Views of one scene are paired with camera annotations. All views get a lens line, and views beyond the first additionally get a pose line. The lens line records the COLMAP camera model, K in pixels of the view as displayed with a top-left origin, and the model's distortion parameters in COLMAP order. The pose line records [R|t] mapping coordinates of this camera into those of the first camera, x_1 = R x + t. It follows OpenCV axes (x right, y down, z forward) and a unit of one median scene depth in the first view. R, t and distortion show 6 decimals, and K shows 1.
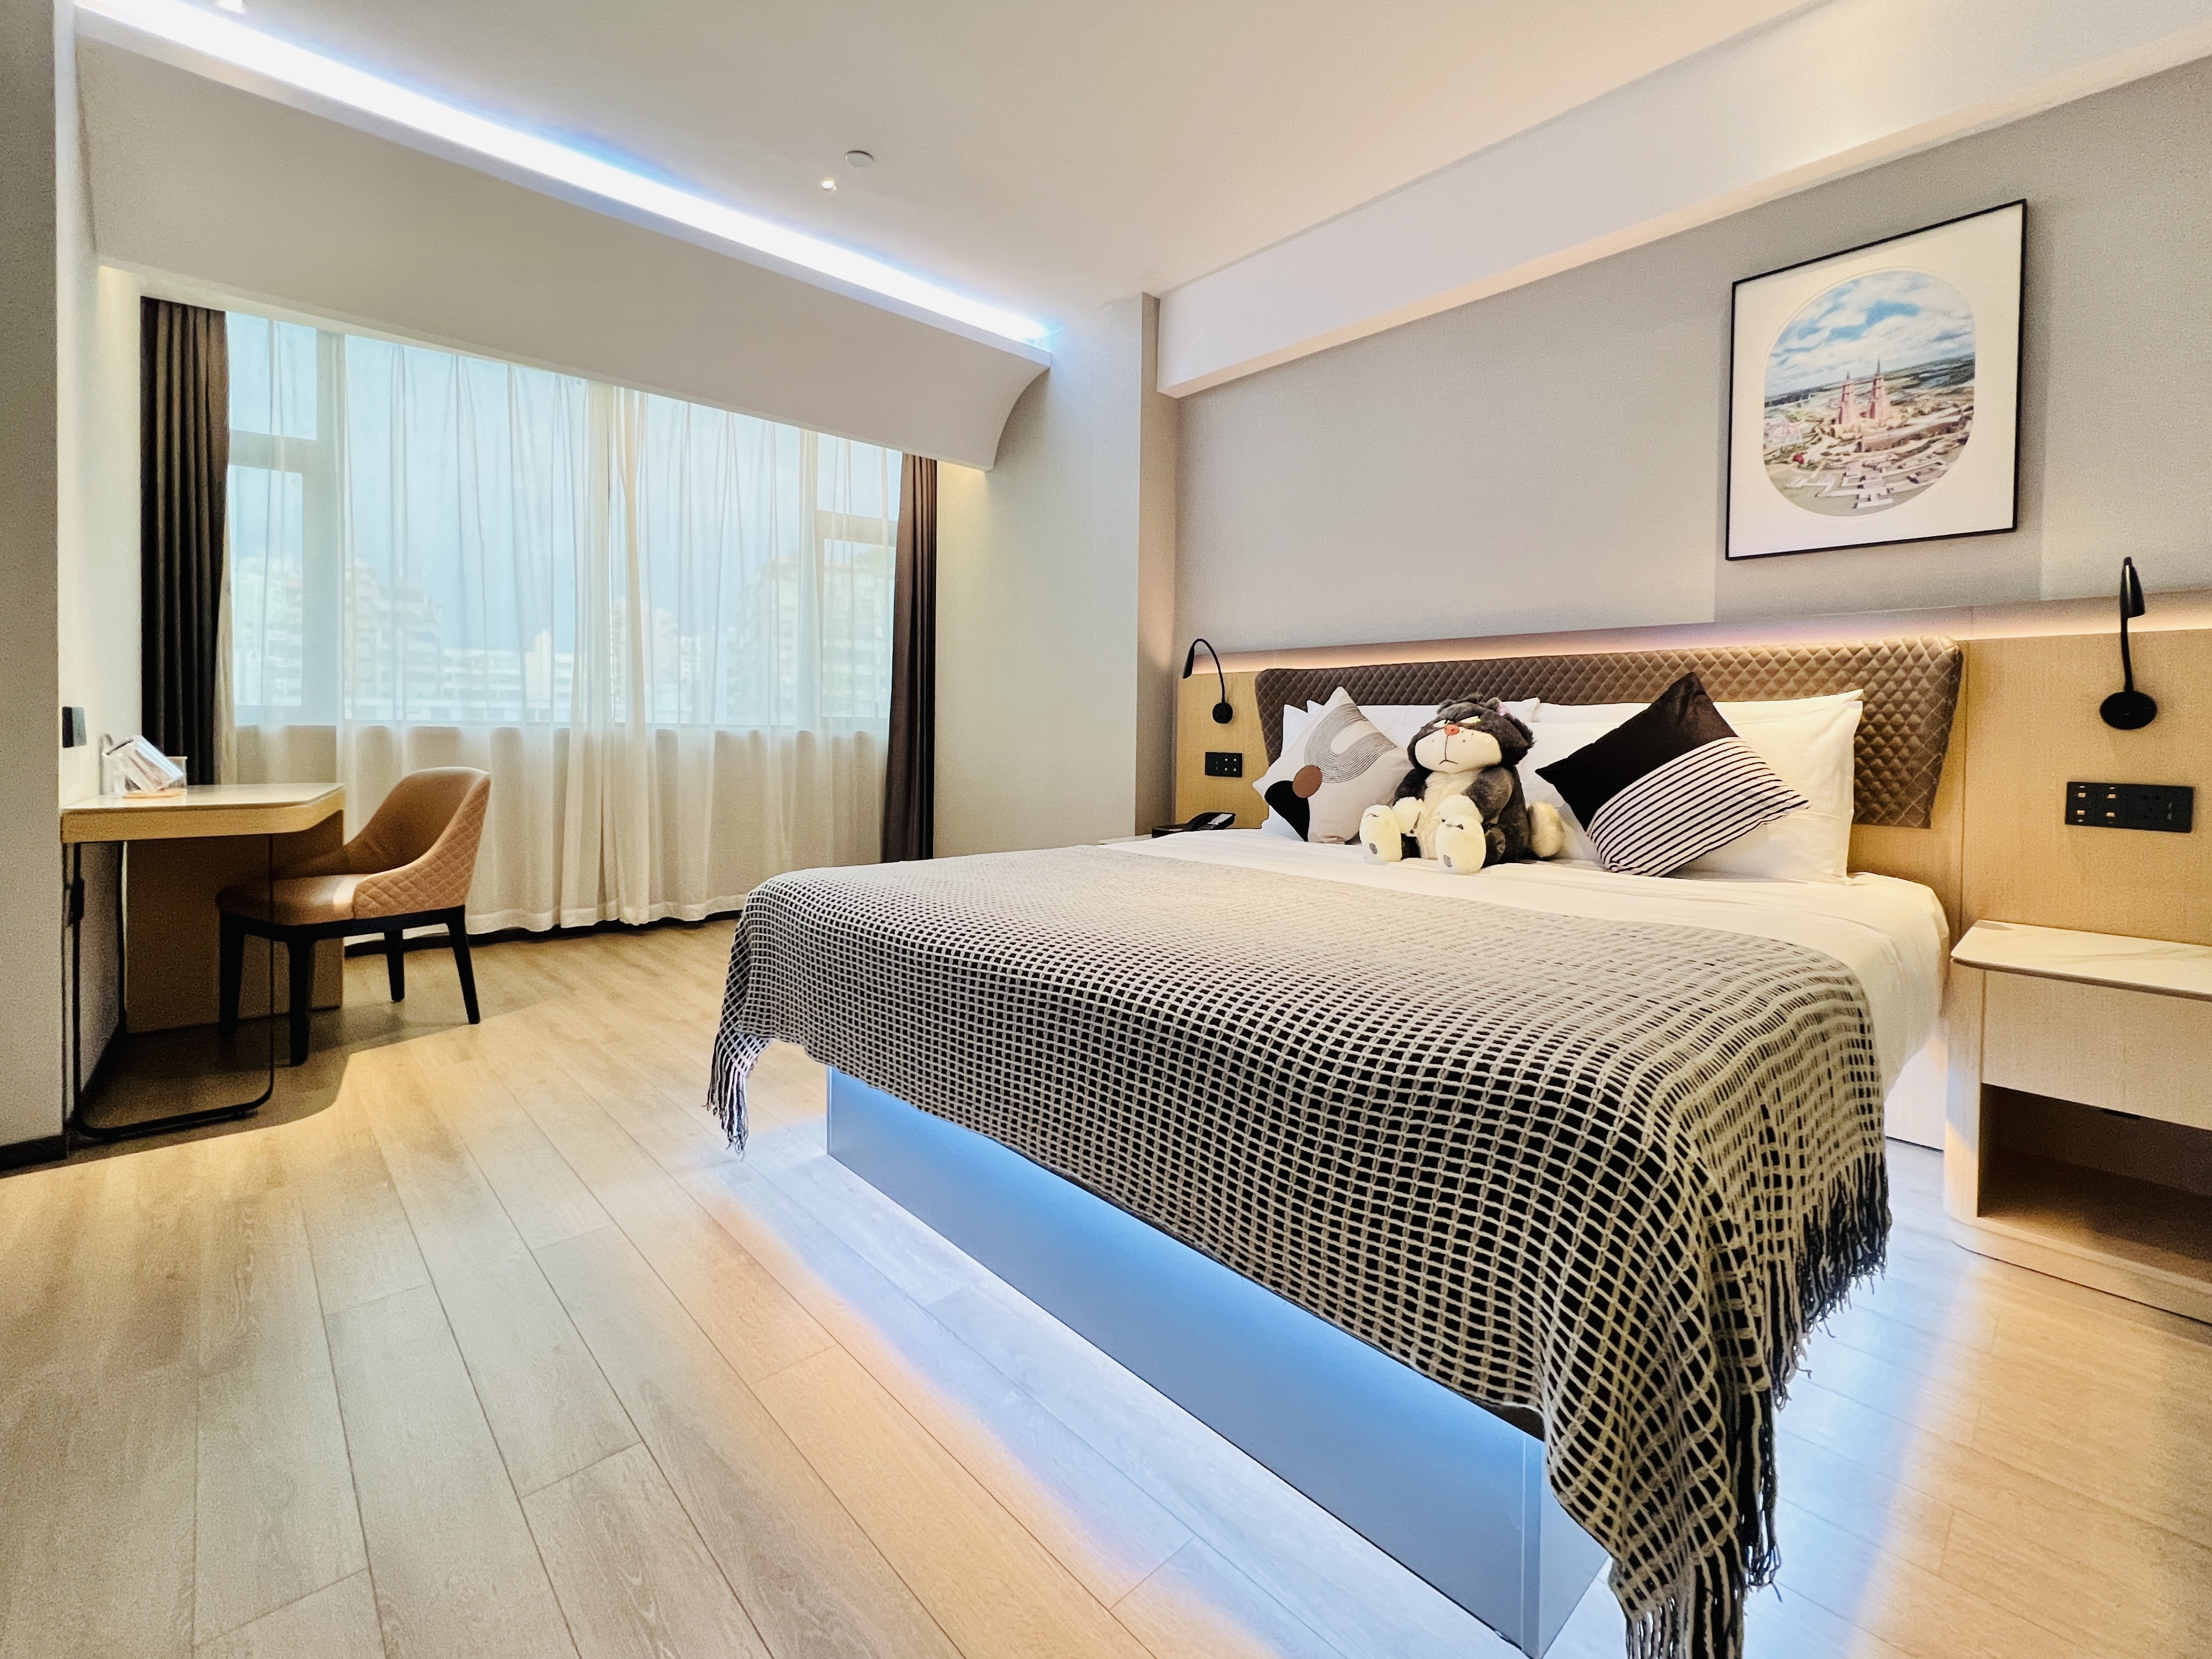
lens RADIAL K [[964.9, 0, 1099.2], [0, 964.9, 750.3], [0, 0, 1]] dist [-0.000947, 0.000144]
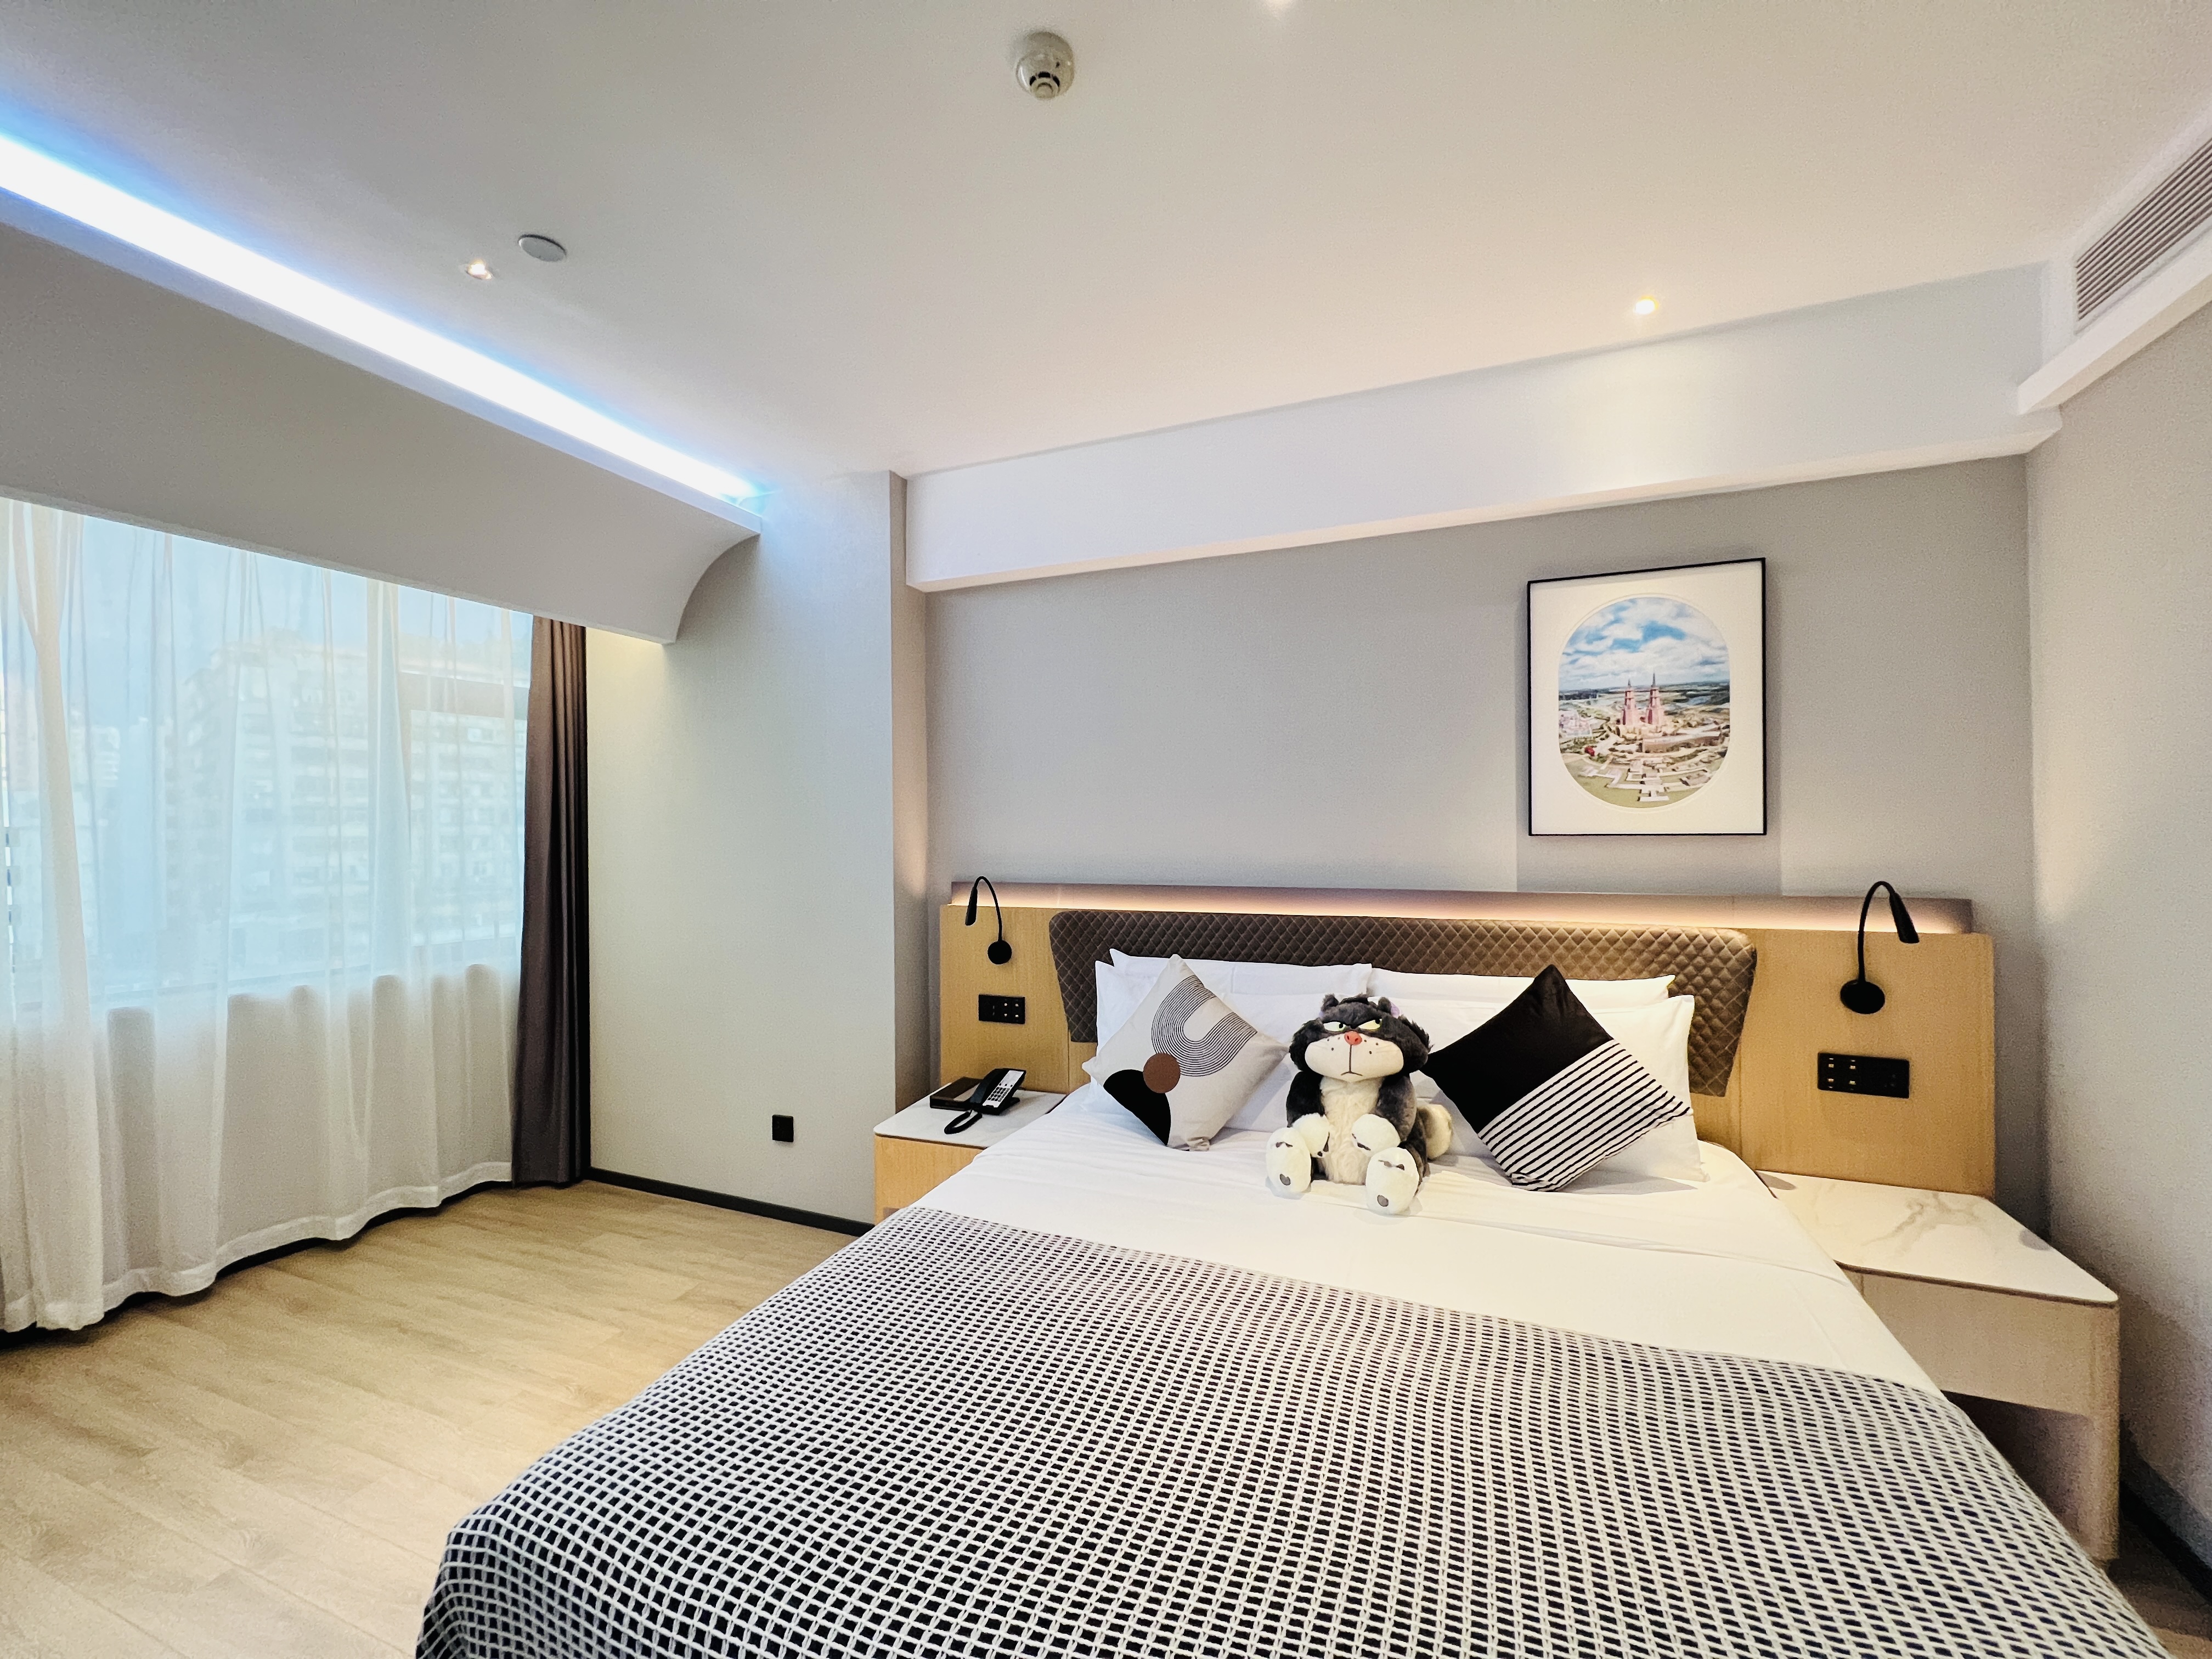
lens RADIAL K [[884.1, 0, 1105.5], [0, 884.1, 821.0], [0, 0, 1]] dist [-0.001121, -0.000848]
pose [[0.900759, -0.023154, 0.433702, -0.206824], [0.033416, 0.999313, -0.016051, -0.218359], [-0.433032, 0.028951, 0.900913, 0.323263]]
